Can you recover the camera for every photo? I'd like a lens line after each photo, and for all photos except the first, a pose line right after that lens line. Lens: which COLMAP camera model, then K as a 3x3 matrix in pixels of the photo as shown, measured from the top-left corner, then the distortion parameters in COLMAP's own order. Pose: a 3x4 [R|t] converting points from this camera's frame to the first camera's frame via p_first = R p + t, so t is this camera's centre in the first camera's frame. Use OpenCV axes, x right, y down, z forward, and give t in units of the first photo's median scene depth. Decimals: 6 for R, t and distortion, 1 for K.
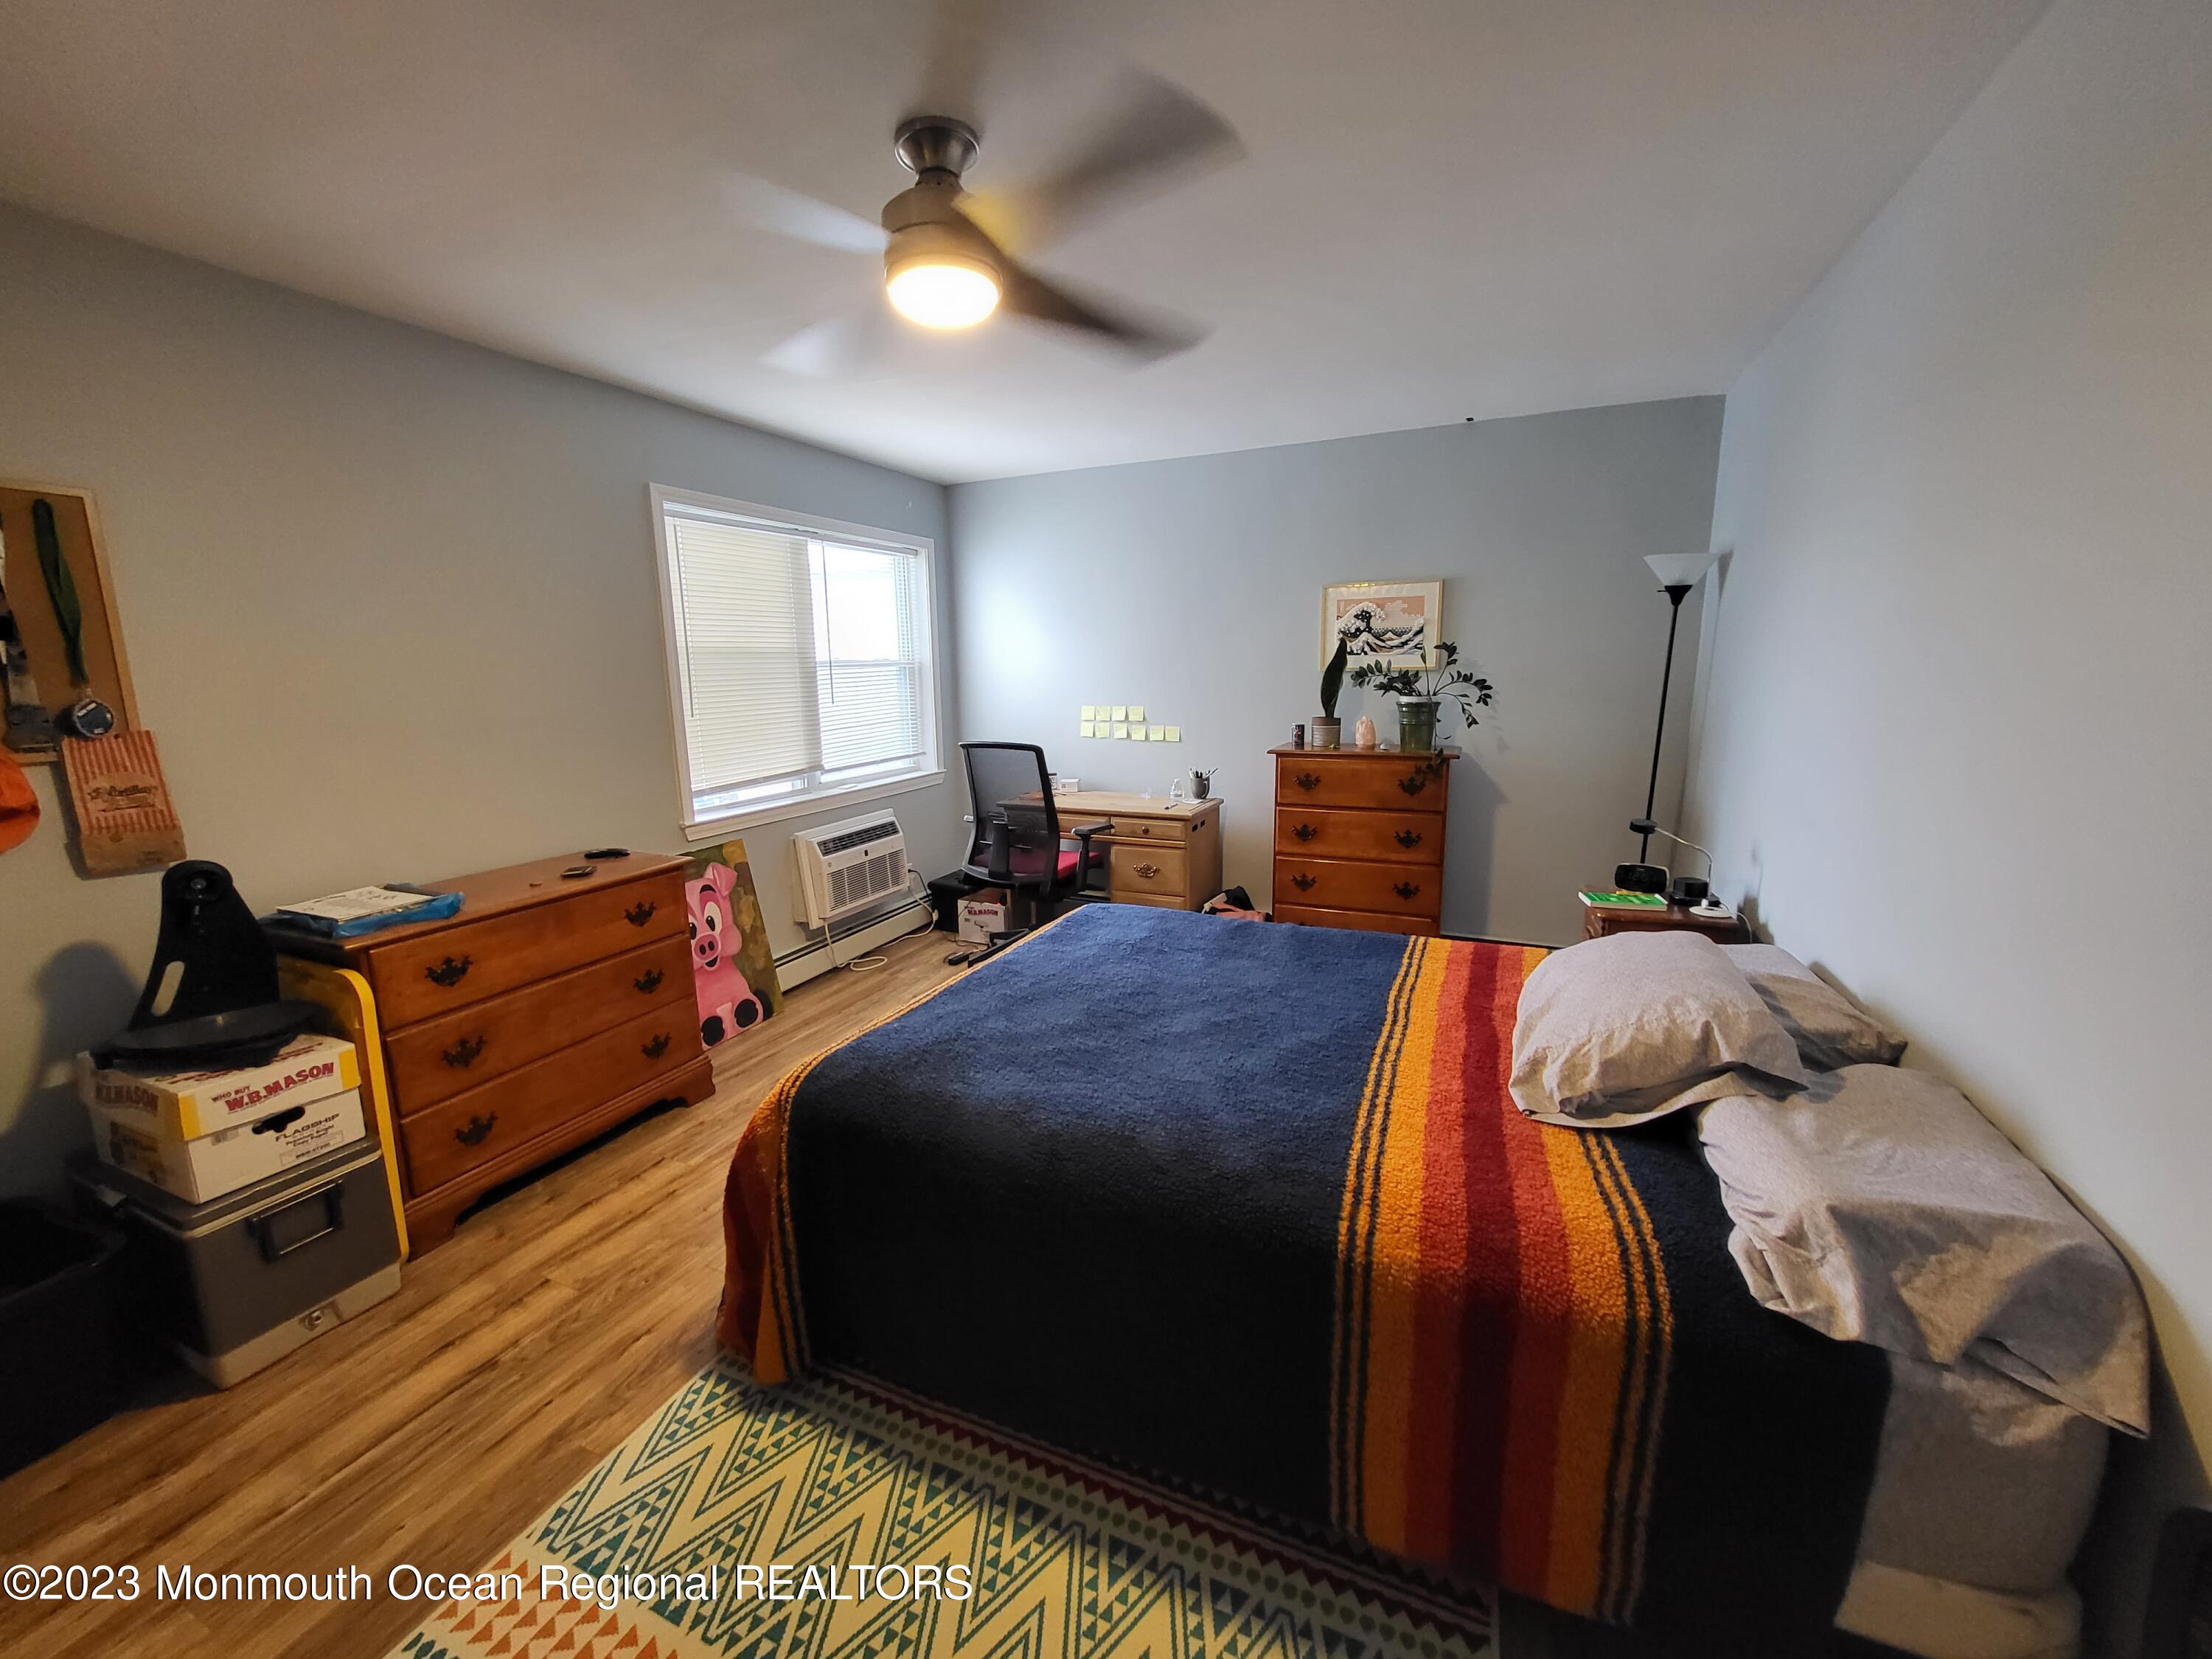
lens RADIAL K [[864.3, 0, 1099.6], [0, 864.3, 823.5], [0, 0, 1]] dist [0.002164, -0.000760]
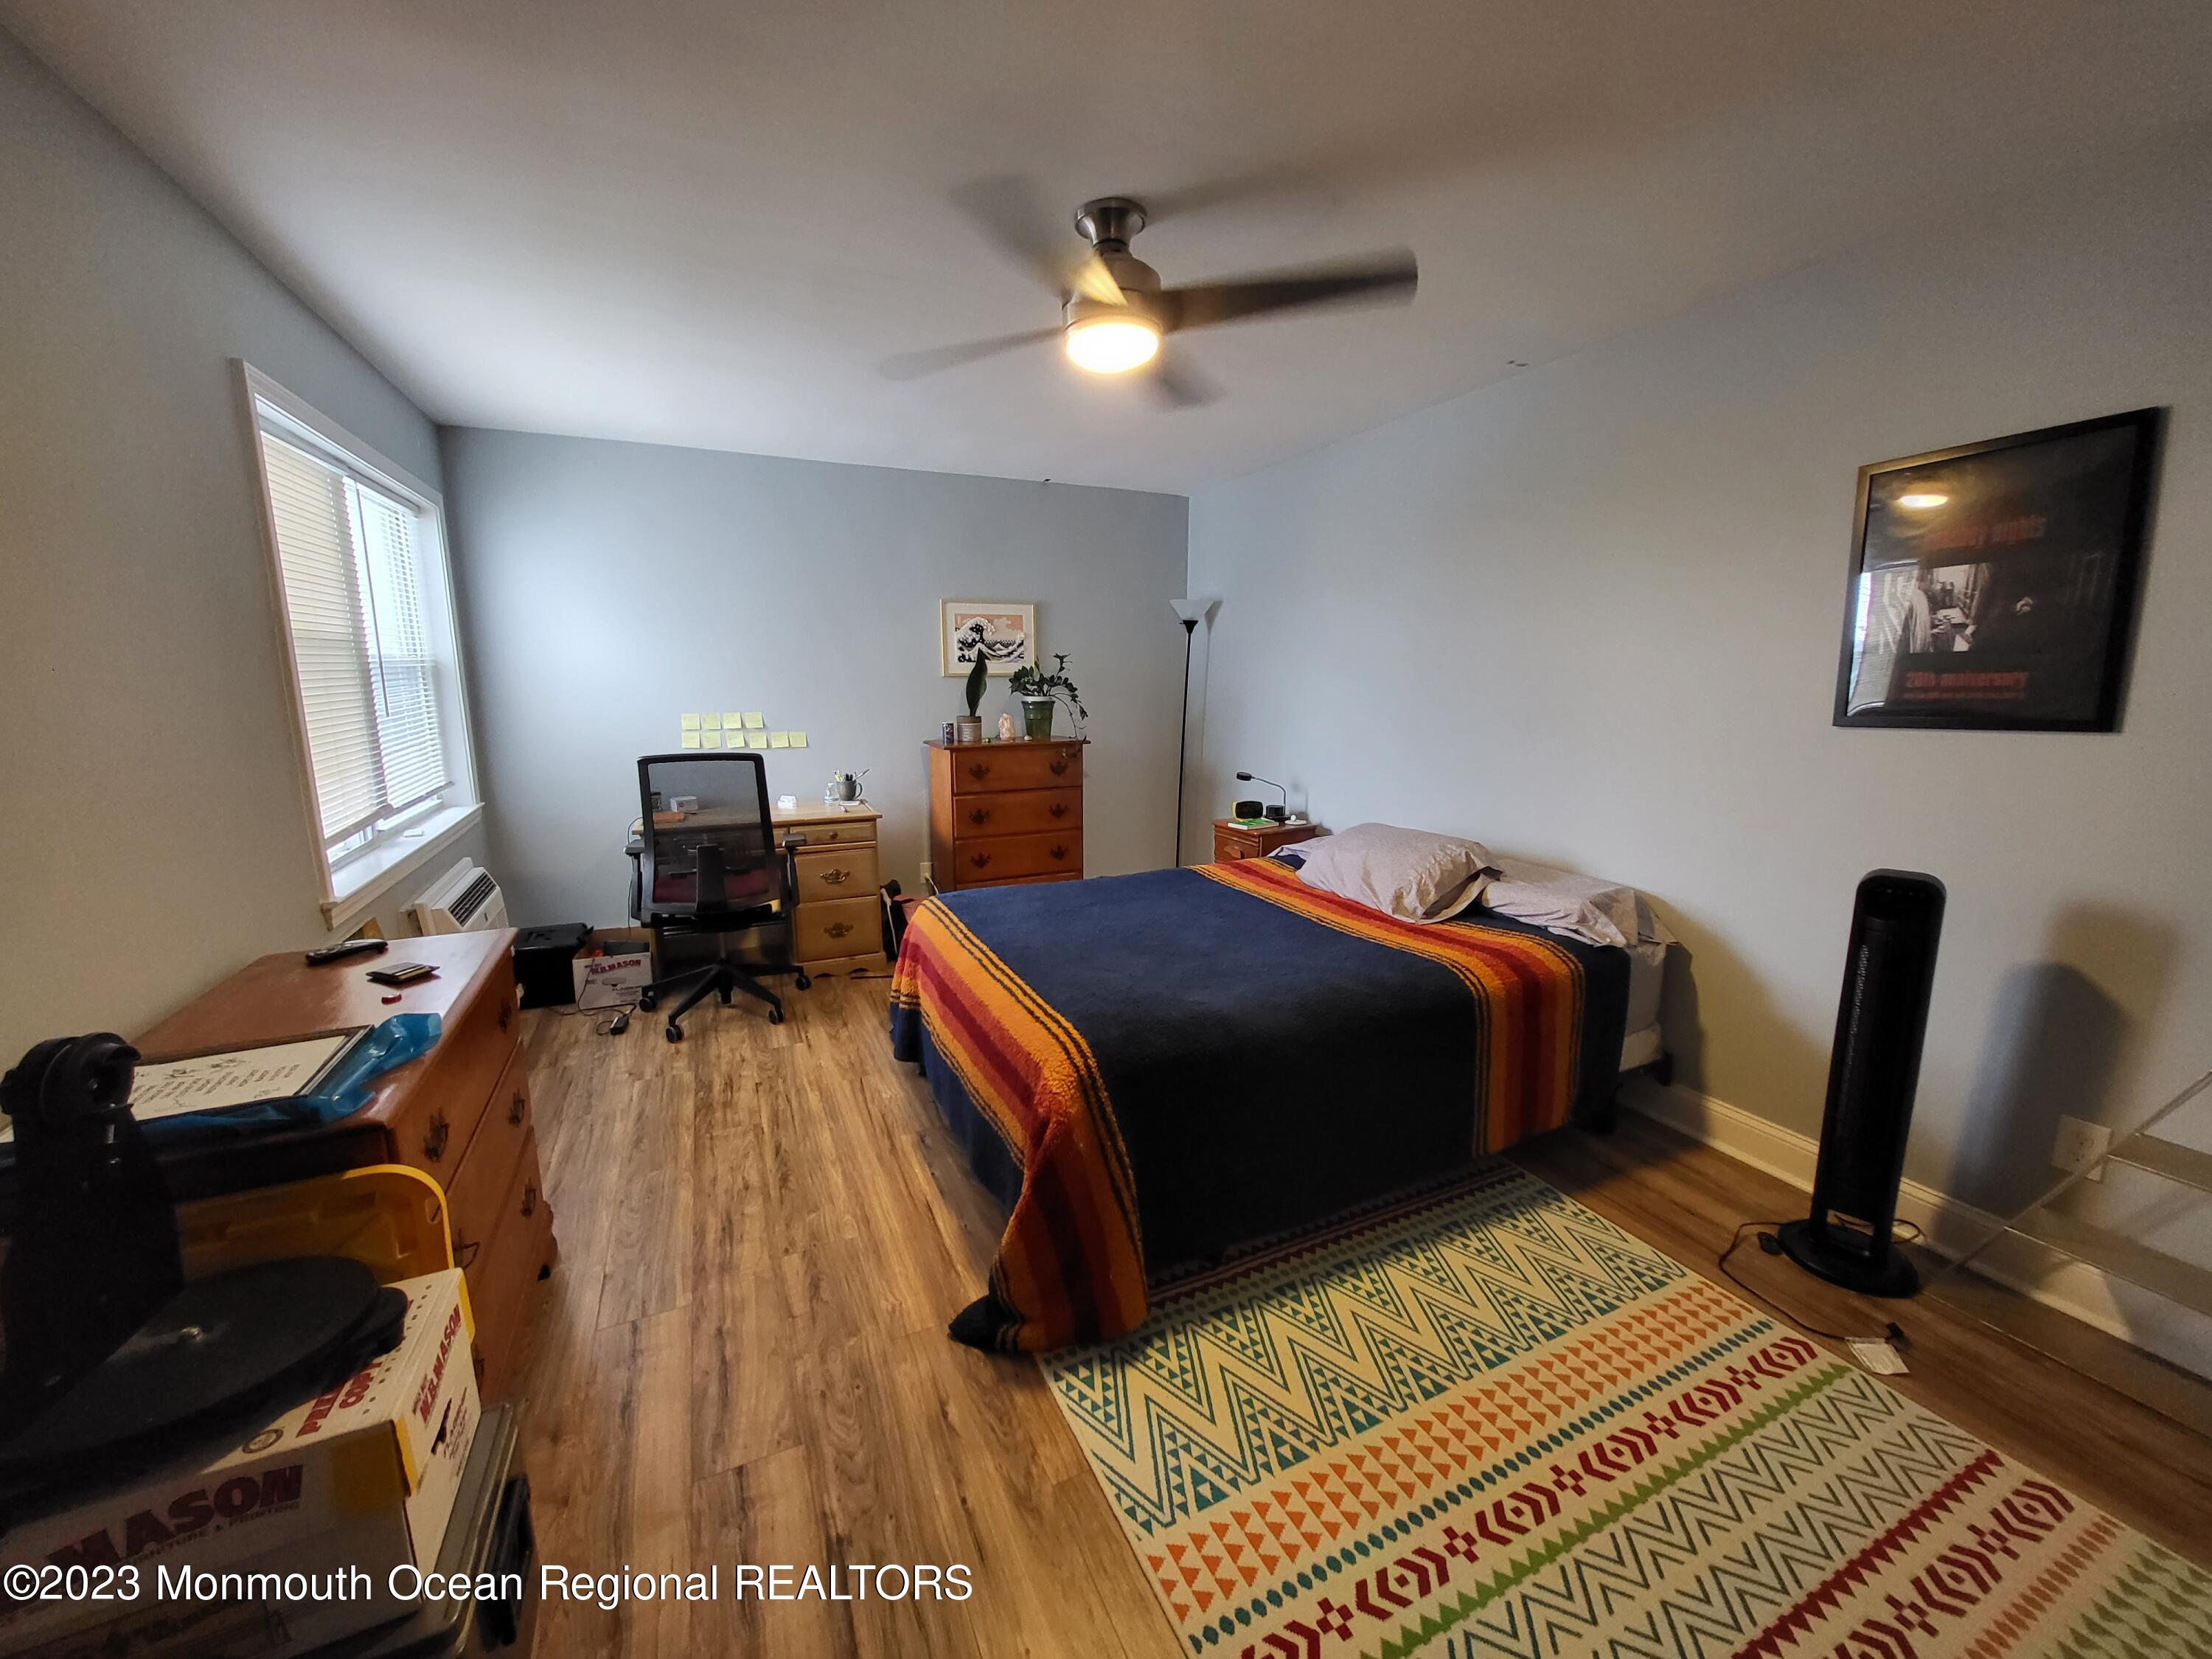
lens RADIAL K [[864.3, 0, 1102.3], [0, 864.3, 816.9], [0, 0, 1]] dist [0.002164, -0.000760]
pose [[0.652800, -0.114098, 0.748888, -0.544719], [0.129580, 0.990840, 0.038007, -0.012152], [-0.746365, 0.072230, 0.661606, 0.132975]]
